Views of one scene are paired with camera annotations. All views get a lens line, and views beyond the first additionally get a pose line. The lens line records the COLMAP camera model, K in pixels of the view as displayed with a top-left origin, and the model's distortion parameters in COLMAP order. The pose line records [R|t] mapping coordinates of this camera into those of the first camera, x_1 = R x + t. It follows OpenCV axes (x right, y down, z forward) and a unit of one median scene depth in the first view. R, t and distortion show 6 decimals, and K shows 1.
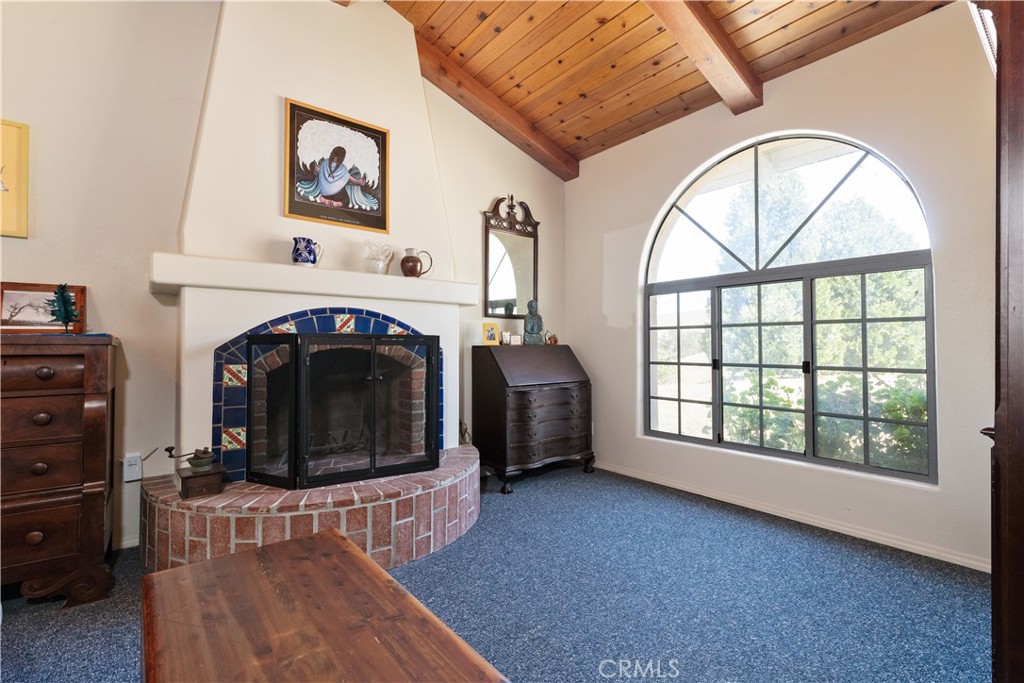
lens RADIAL K [[466.1, 0, 513.1], [0, 466.1, 339.7], [0, 0, 1]] dist [0.005439, -0.000016]
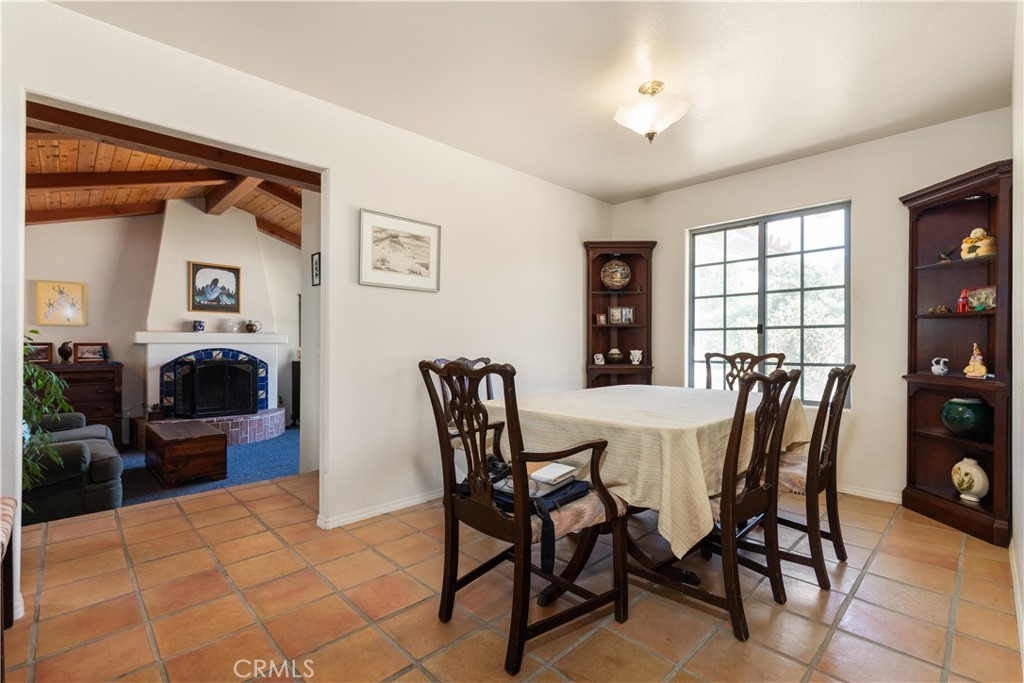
lens RADIAL K [[466.1, 0, 510.8], [0, 466.1, 344.7], [0, 0, 1]] dist [0.005439, -0.000016]
pose [[0.996175, -0.000998, 0.087379, 0.940272], [-0.000453, 0.999862, 0.016593, -0.128637], [-0.087383, -0.016570, 0.996037, -1.536237]]
